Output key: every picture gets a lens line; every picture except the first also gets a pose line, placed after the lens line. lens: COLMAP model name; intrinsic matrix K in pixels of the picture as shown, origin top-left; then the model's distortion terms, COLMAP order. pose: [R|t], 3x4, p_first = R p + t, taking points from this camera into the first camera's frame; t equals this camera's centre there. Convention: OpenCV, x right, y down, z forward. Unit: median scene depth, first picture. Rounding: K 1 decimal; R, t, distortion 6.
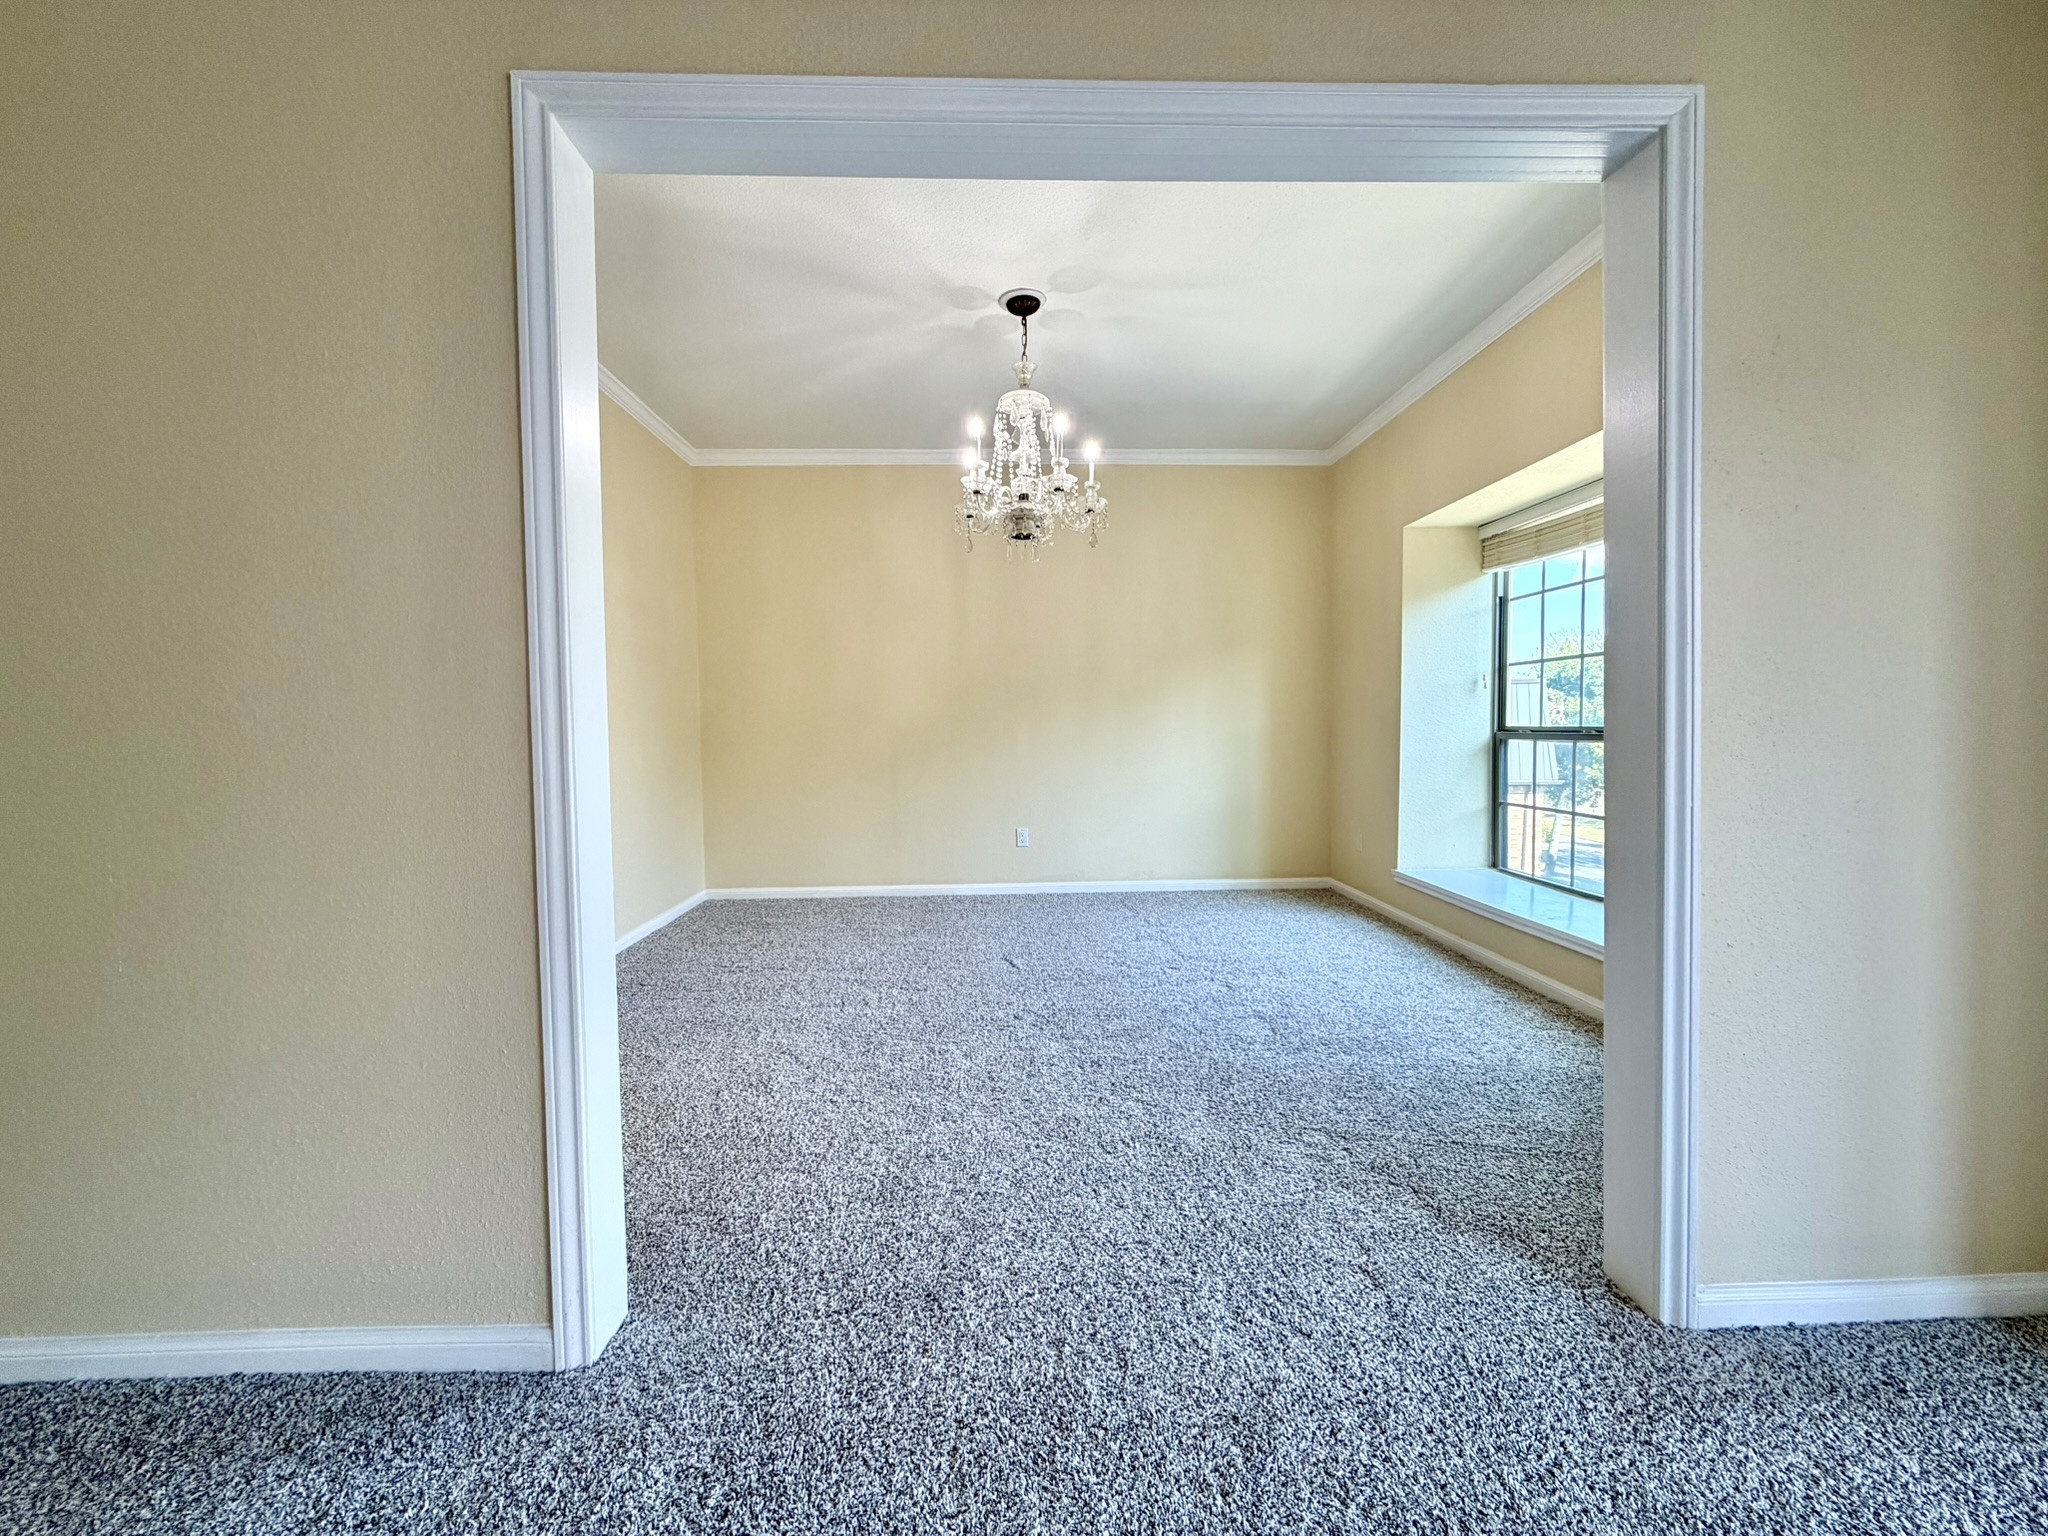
lens RADIAL K [[822.0, 0, 1000.6], [0, 822.0, 776.4], [0, 0, 1]] dist [-0.000911, -0.000075]
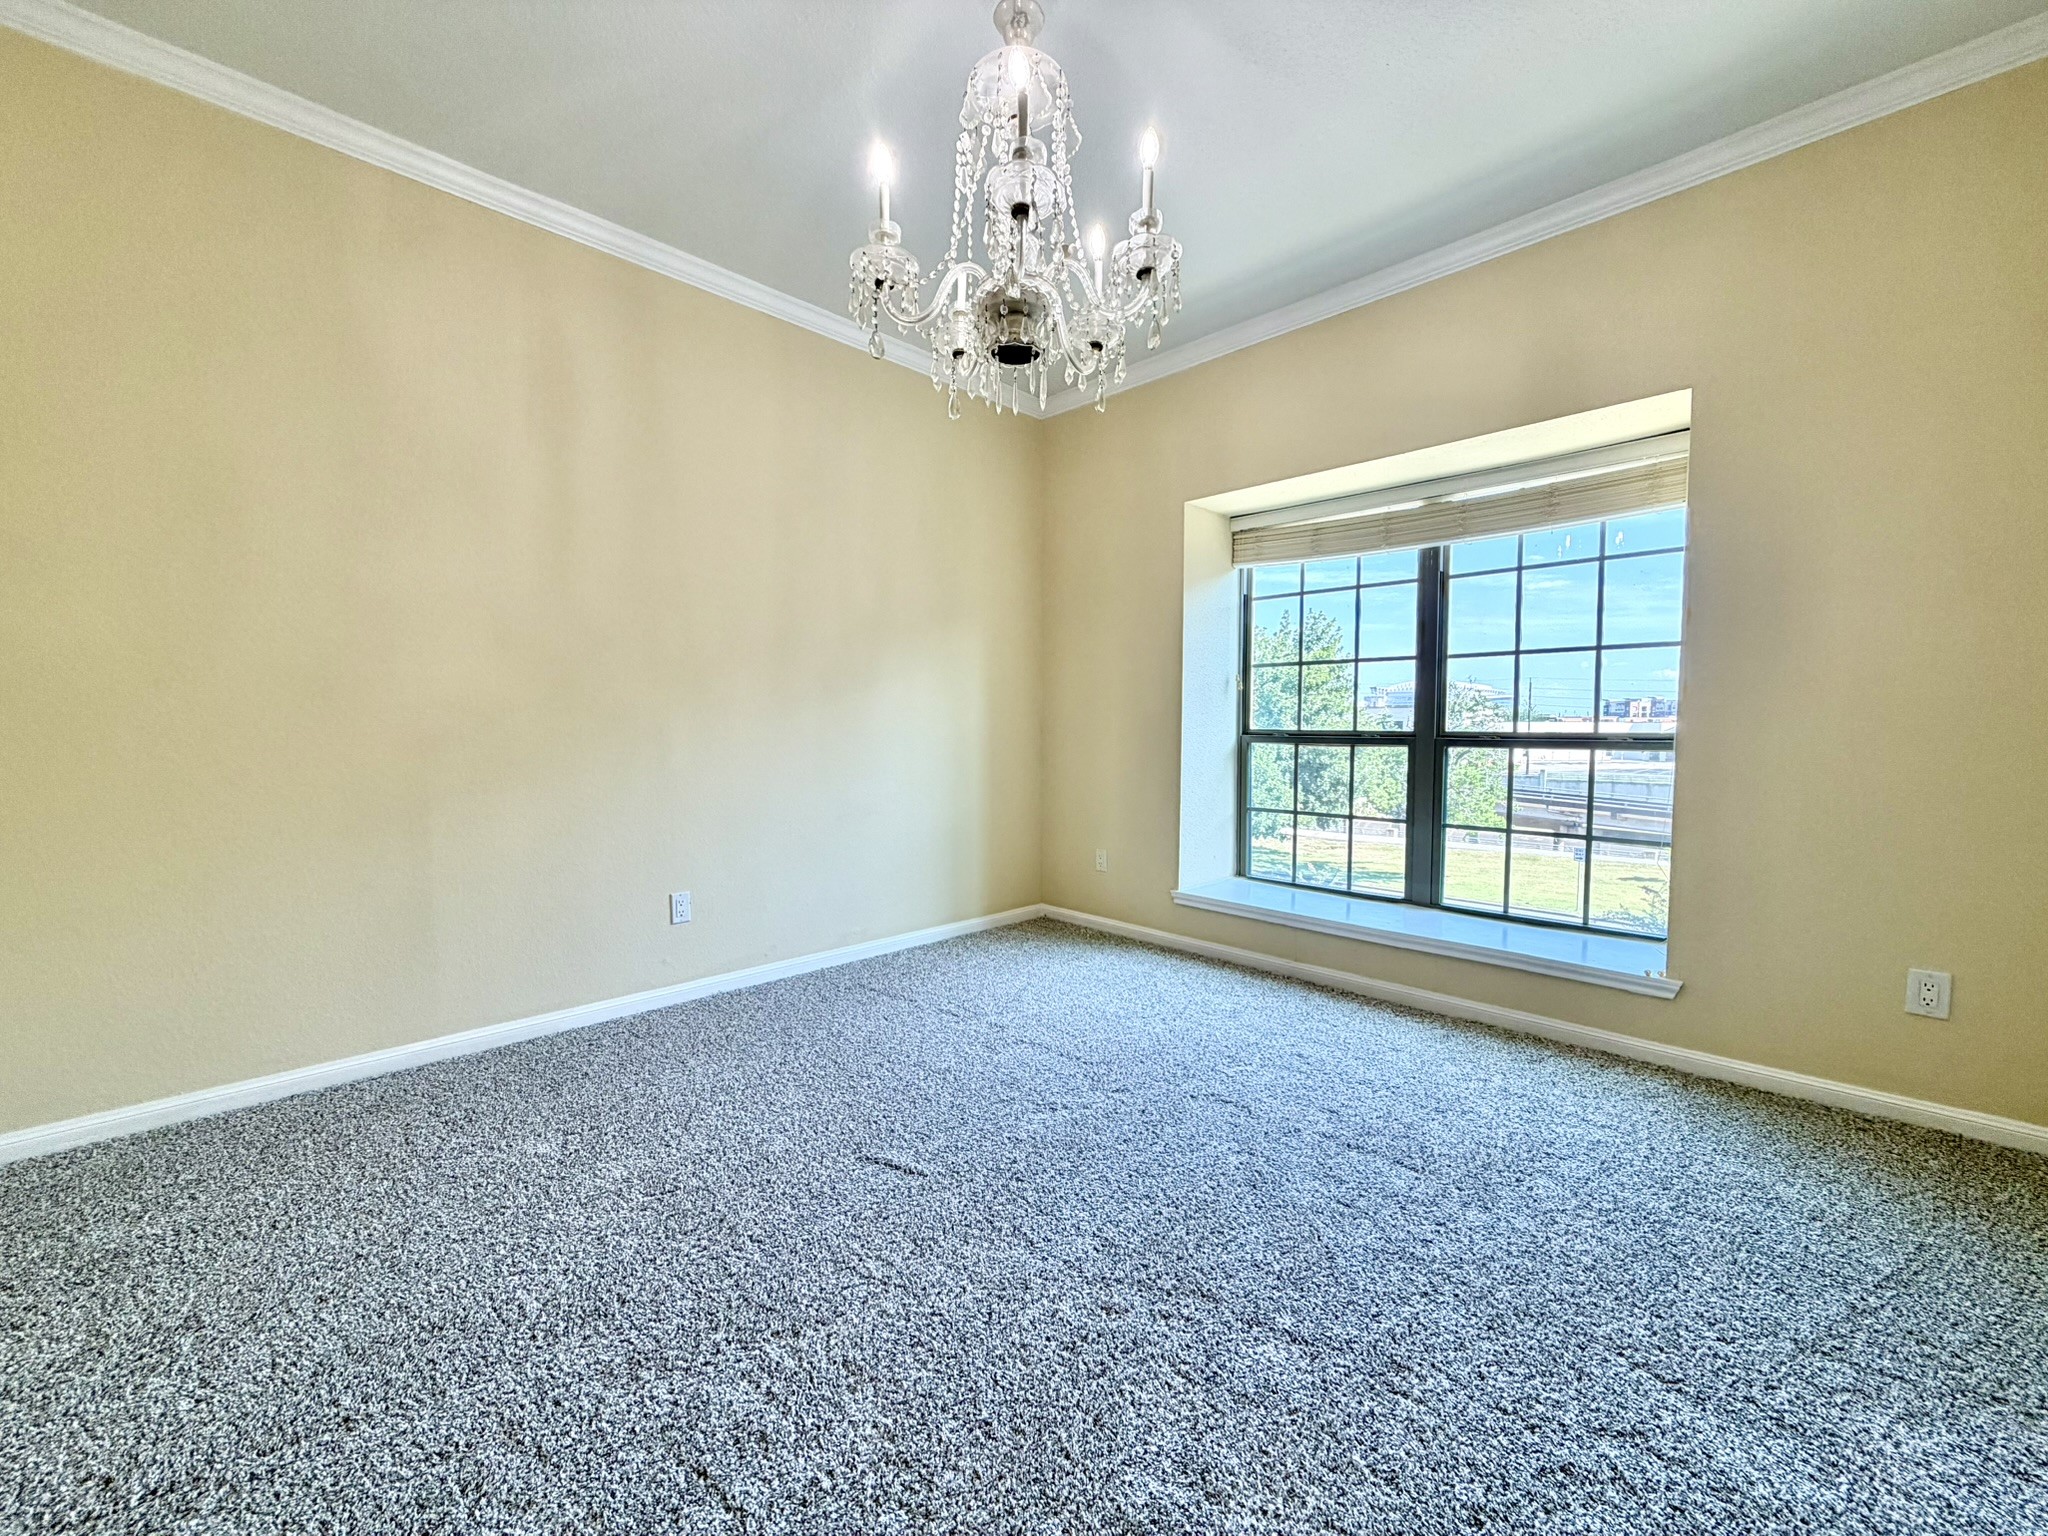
lens RADIAL K [[822.0, 0, 1000.6], [0, 822.0, 776.4], [0, 0, 1]] dist [-0.000911, -0.000075]
pose [[0.726043, -0.033033, 0.686855, -0.267437], [0.030477, 0.999410, 0.015849, -0.030101], [-0.686973, 0.009426, 0.726622, 0.500246]]
